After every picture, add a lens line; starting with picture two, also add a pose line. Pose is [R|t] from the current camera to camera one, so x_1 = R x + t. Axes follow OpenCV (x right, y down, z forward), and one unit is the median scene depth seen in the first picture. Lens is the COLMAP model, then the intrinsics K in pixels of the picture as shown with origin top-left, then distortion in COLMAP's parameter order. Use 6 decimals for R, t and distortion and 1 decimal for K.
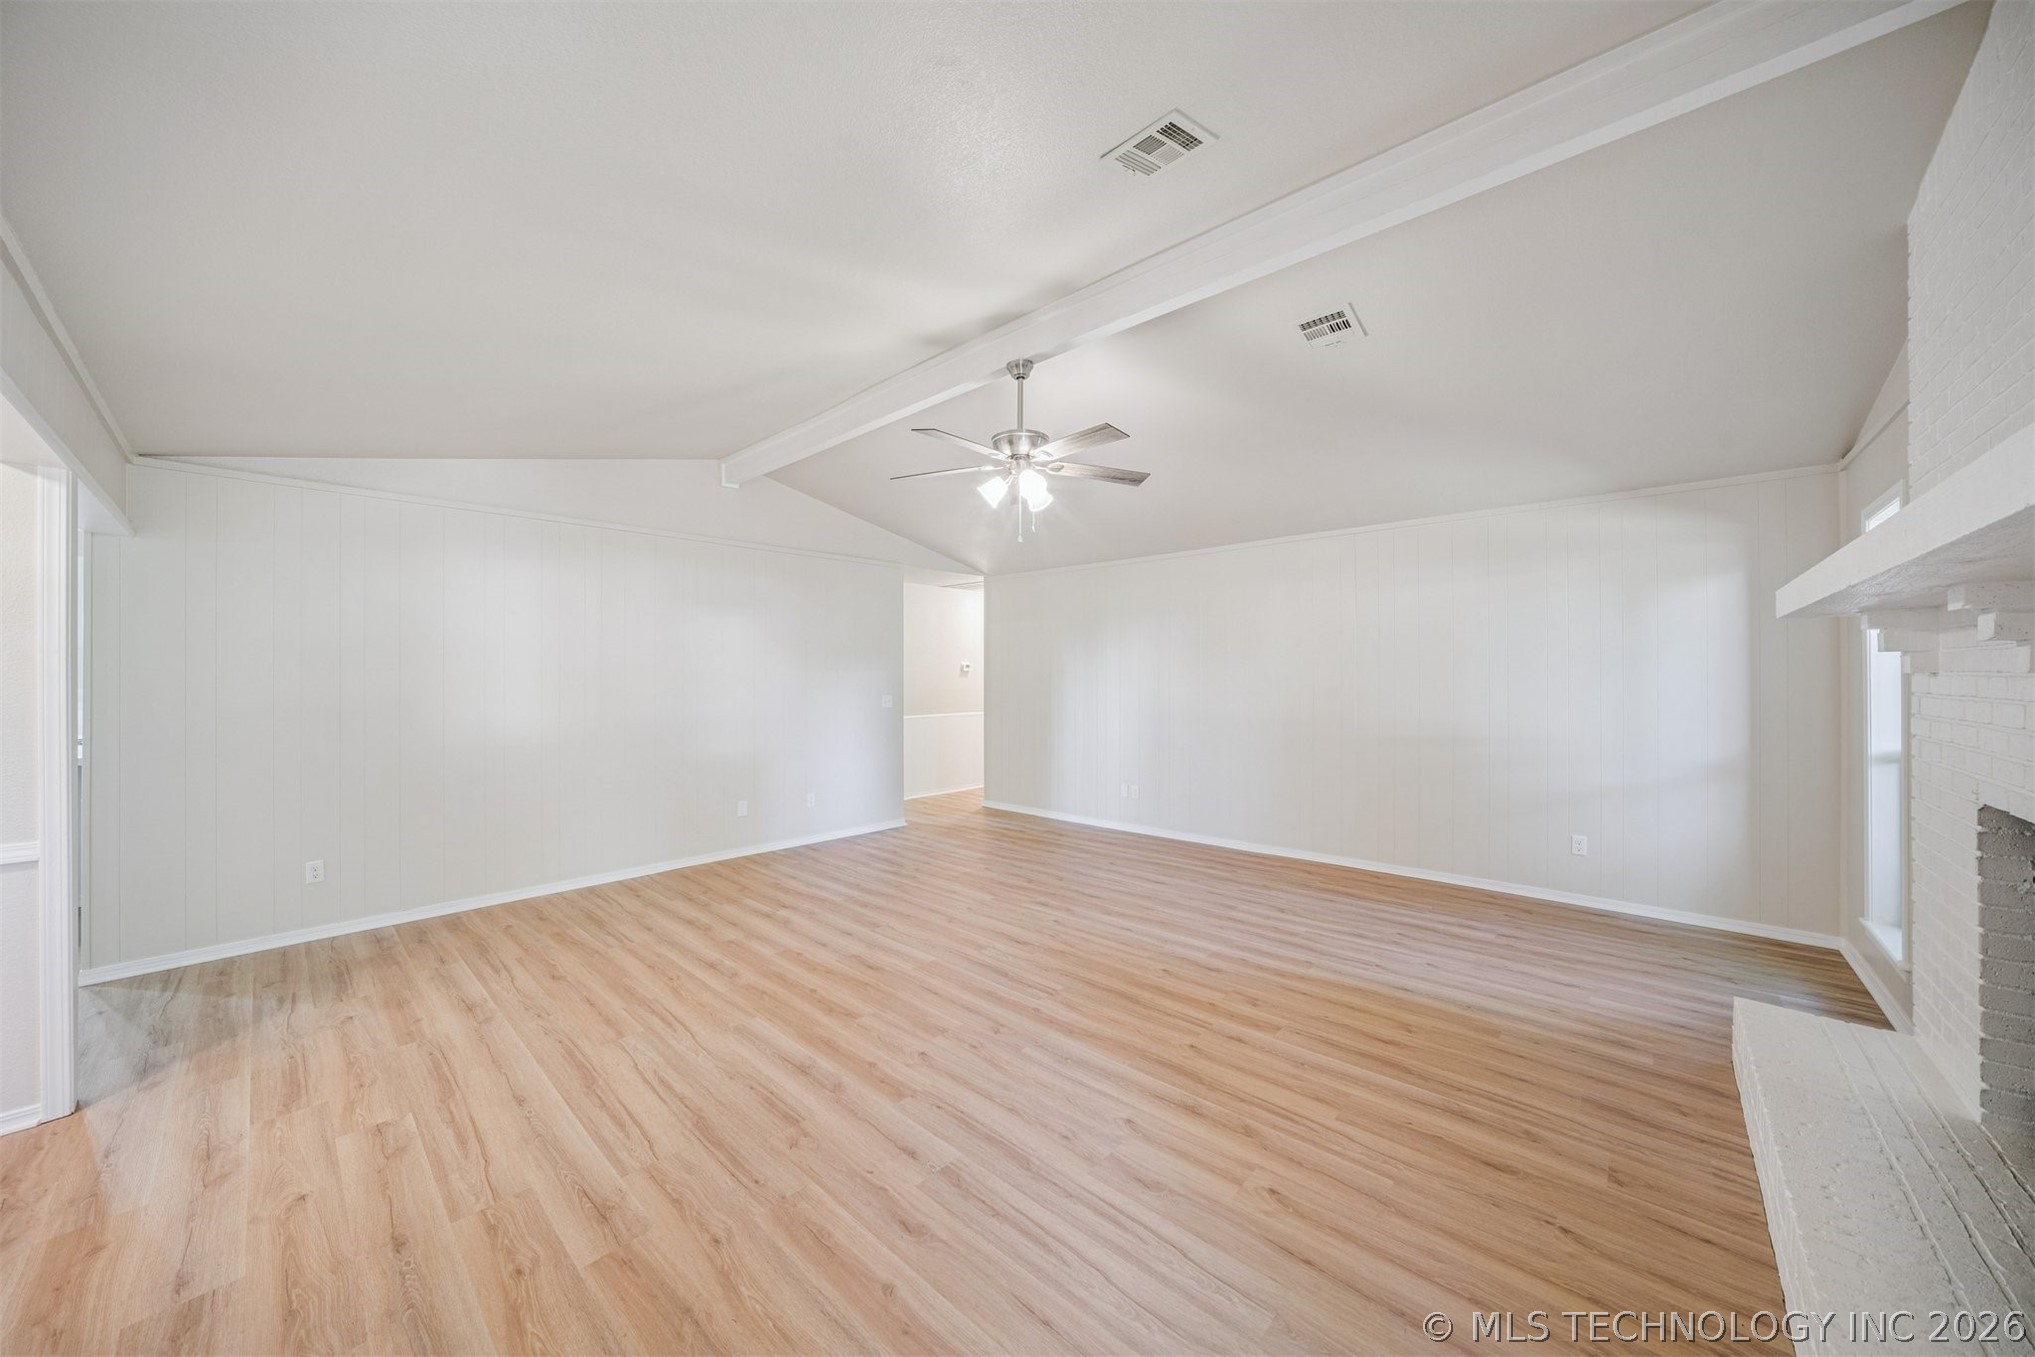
lens RADIAL K [[710.3, 0, 1001.6], [0, 710.3, 679.4], [0, 0, 1]] dist [-0.018418, 0.004322]
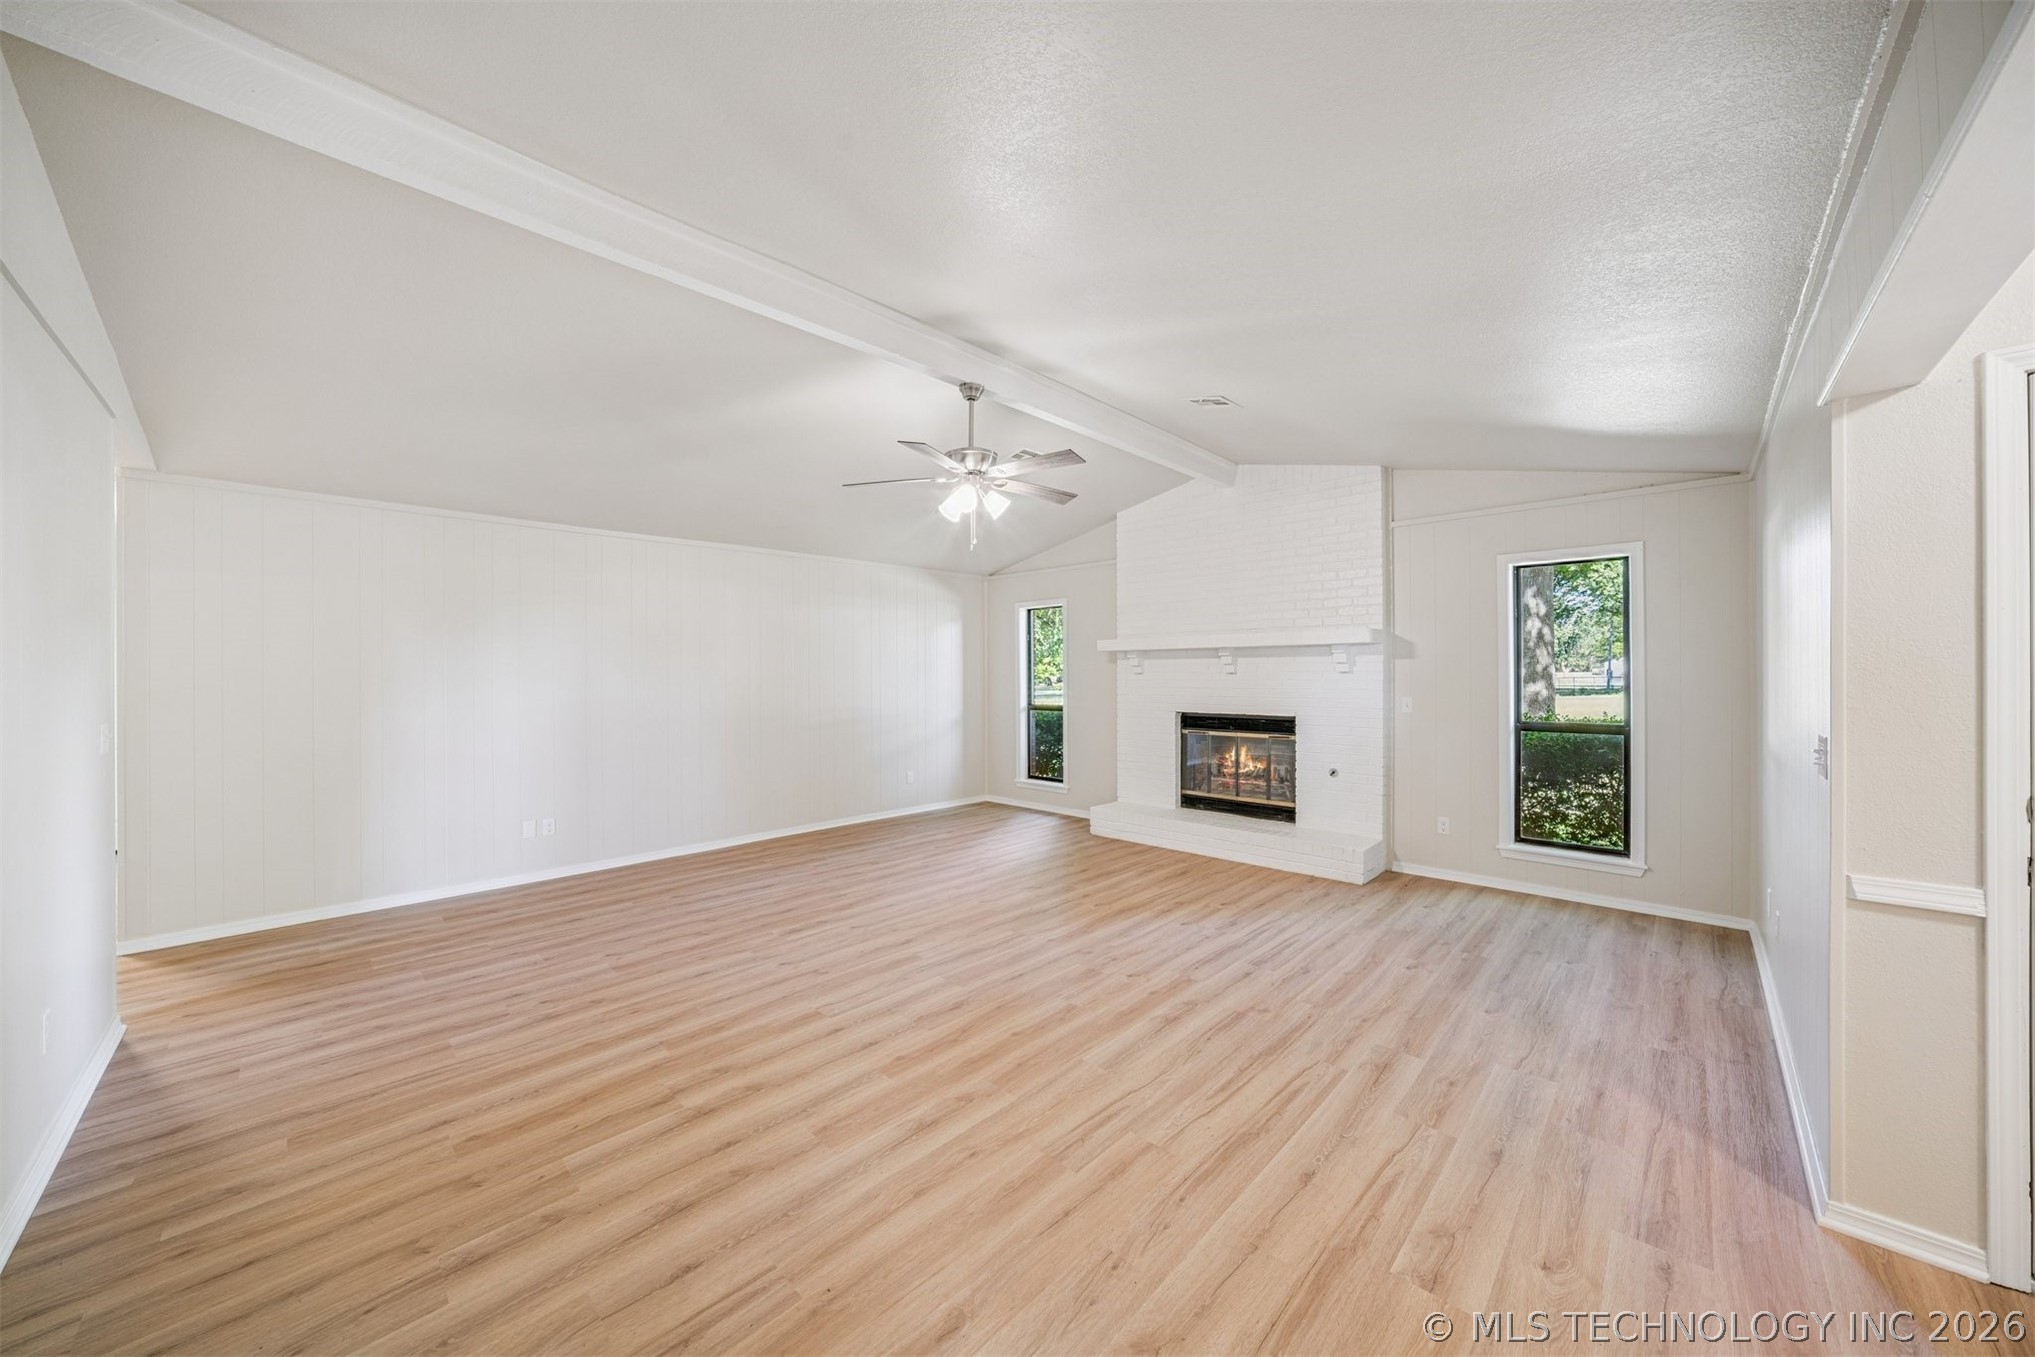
lens RADIAL K [[710.3, 0, 1002.5], [0, 710.3, 679.7], [0, 0, 1]] dist [-0.018418, 0.004322]
pose [[0.021006, -0.002760, 0.999776, -1.124723], [0.005862, 0.999979, 0.002638, 0.002323], [-0.999762, 0.005805, 0.021021, 0.986773]]
